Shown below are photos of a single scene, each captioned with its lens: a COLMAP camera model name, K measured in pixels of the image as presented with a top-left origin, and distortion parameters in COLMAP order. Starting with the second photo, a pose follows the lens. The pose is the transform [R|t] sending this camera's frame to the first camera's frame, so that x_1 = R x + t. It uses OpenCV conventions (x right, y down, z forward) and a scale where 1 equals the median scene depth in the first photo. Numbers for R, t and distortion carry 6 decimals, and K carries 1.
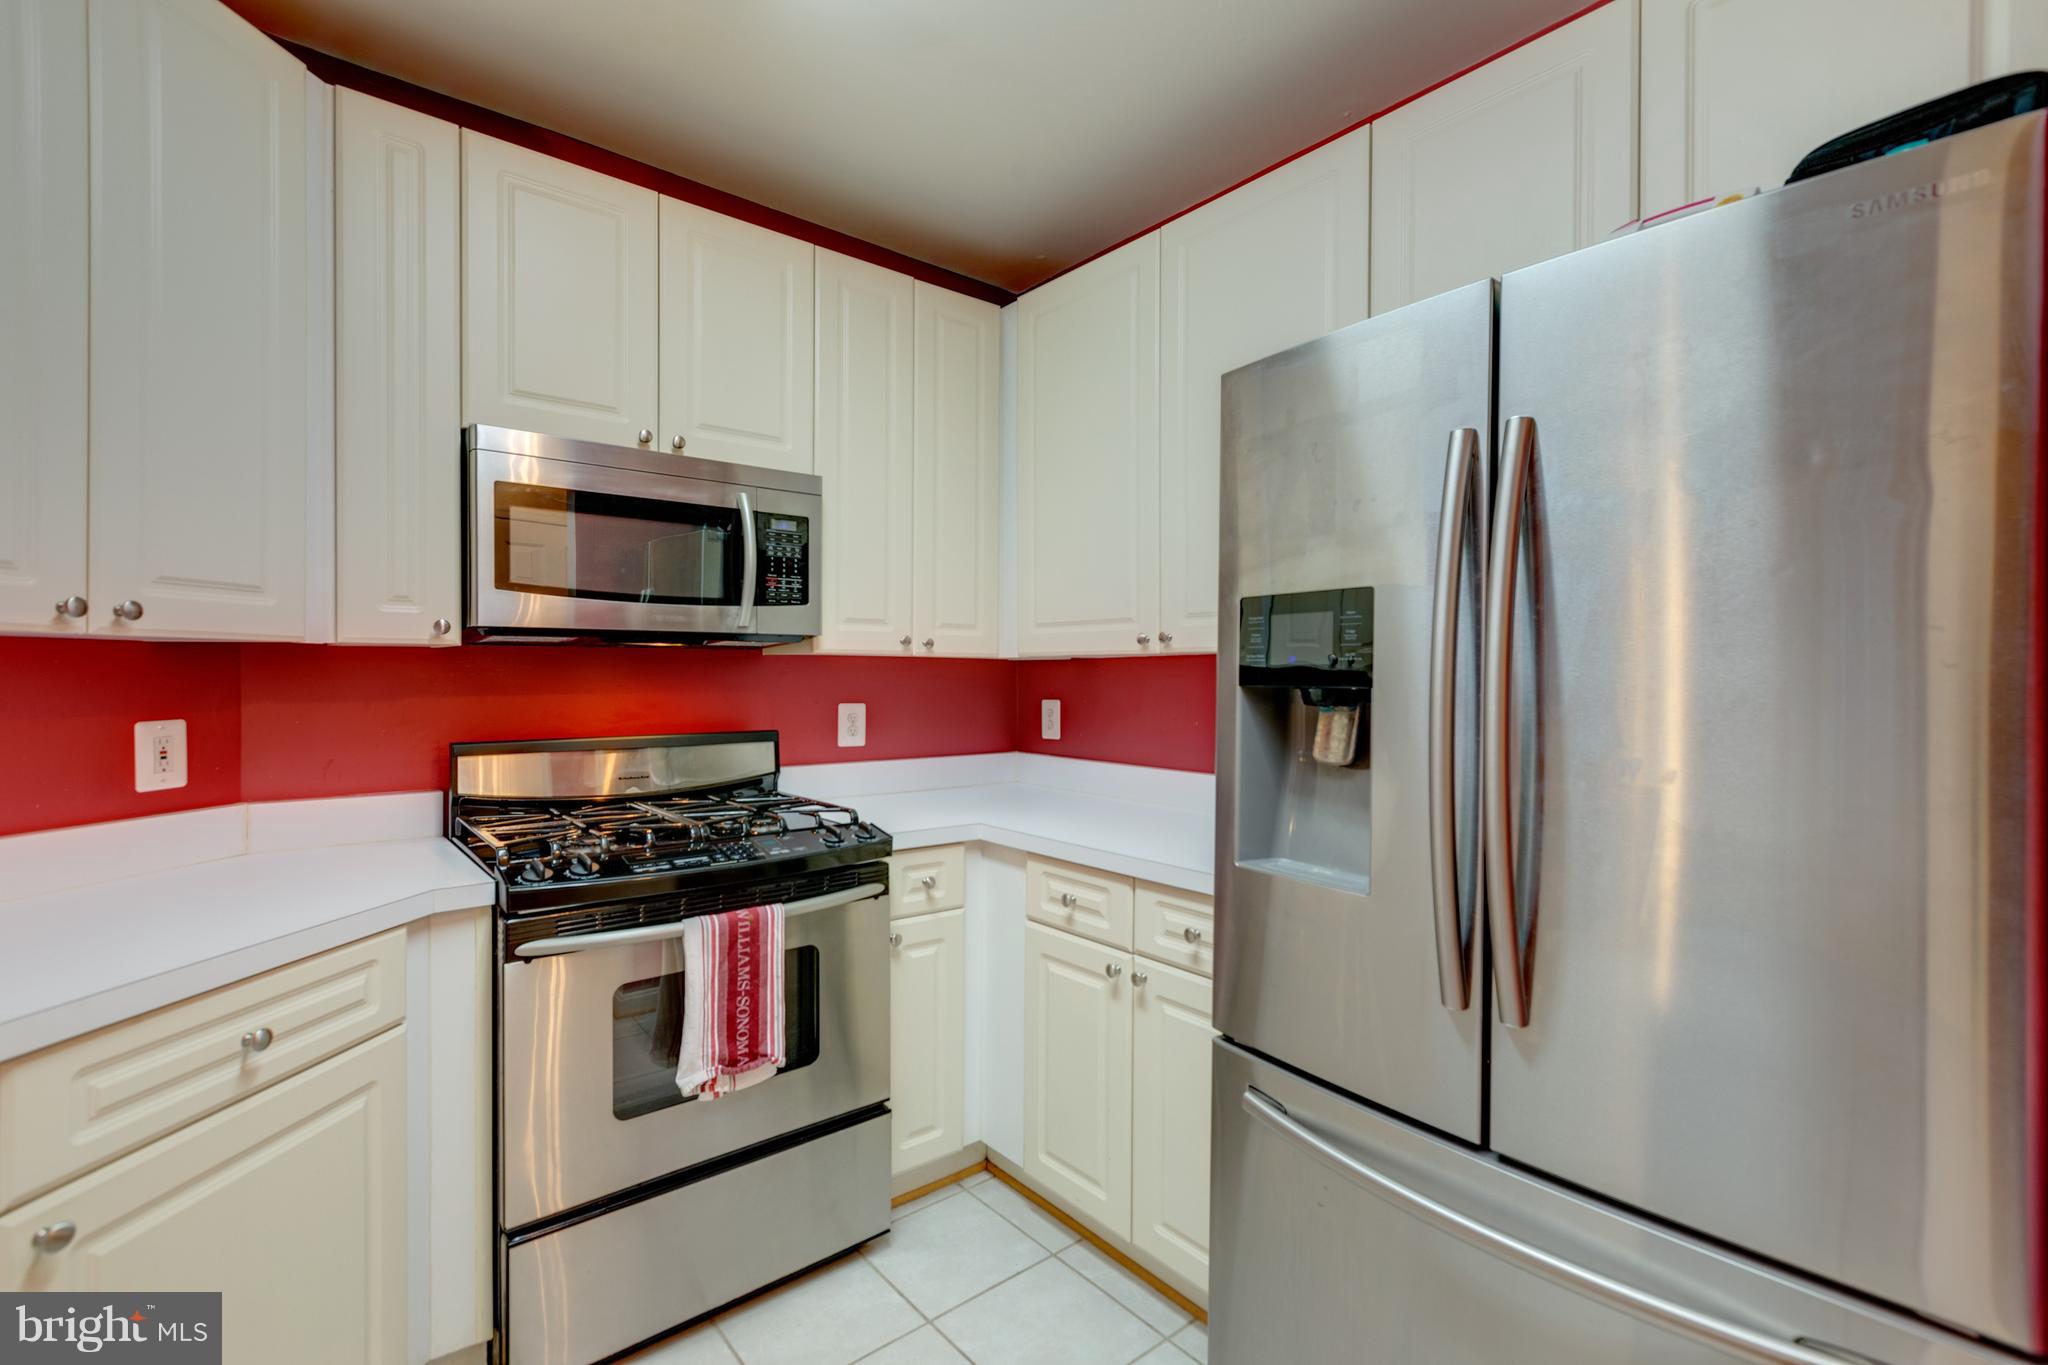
lens RADIAL K [[919.1, 0, 1023.7], [0, 919.1, 678.1], [0, 0, 1]] dist [0.004541, 0.000430]
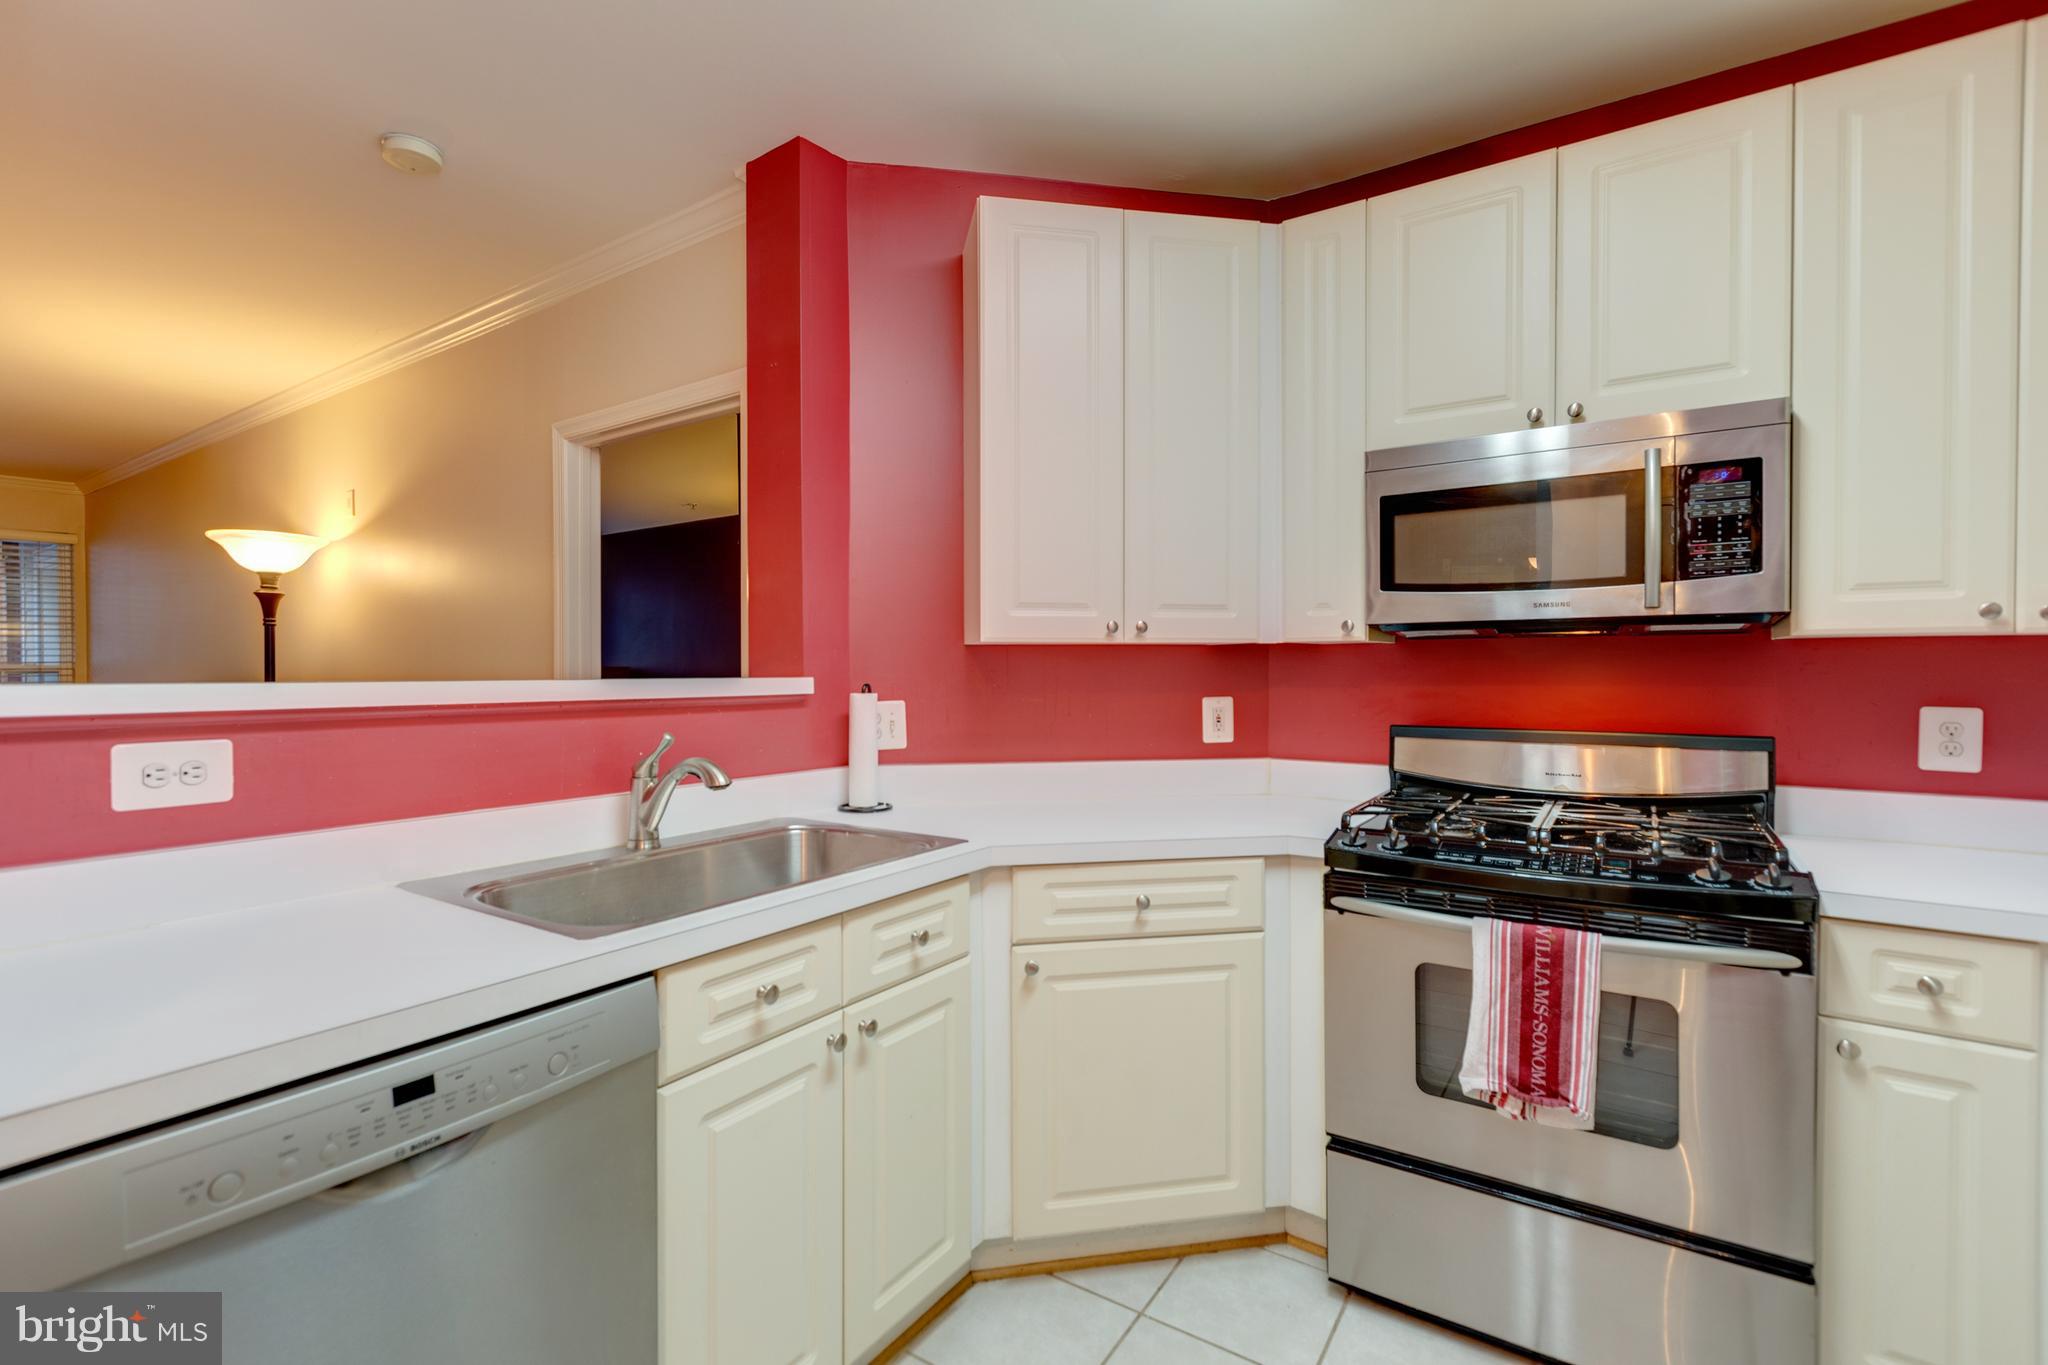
lens RADIAL K [[919.1, 0, 1025.7], [0, 919.1, 677.5], [0, 0, 1]] dist [0.004541, 0.000430]
pose [[0.291834, 0.007791, -0.956437, 0.373057], [-0.000977, 0.999969, 0.007847, 0.001911], [0.956469, -0.001355, 0.291832, 0.231423]]
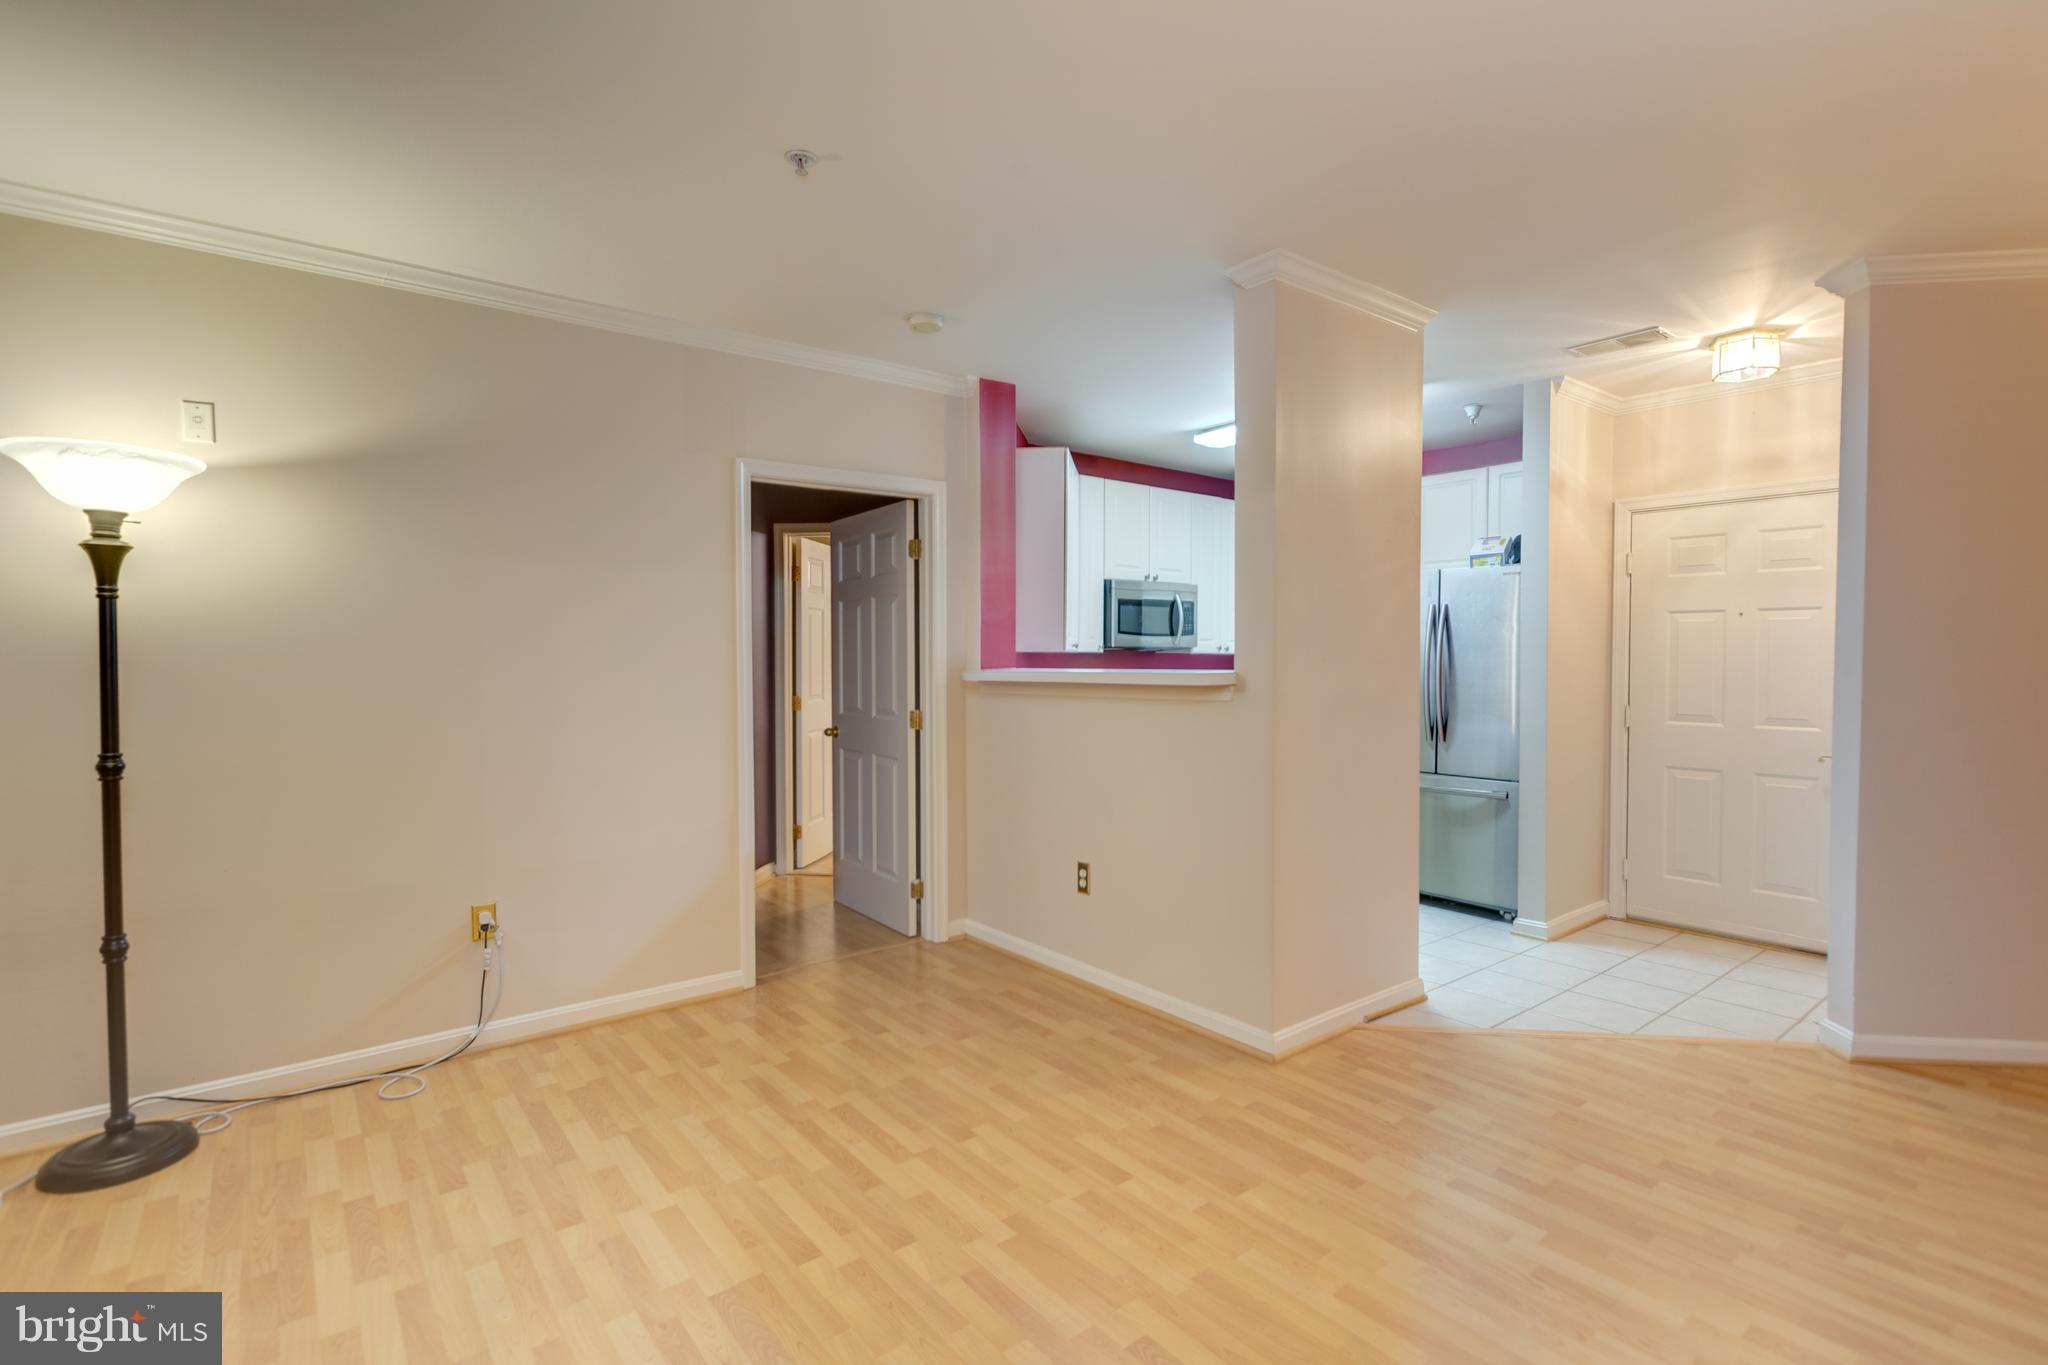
lens RADIAL K [[958.7, 0, 1029.0], [0, 958.7, 677.6], [0, 0, 1]] dist [0.001449, 0.000298]
pose [[0.999811, -0.000935, -0.019439, -0.763062], [0.001247, 0.999871, 0.016040, -0.004193], [0.019421, -0.016061, 0.999682, -2.039428]]
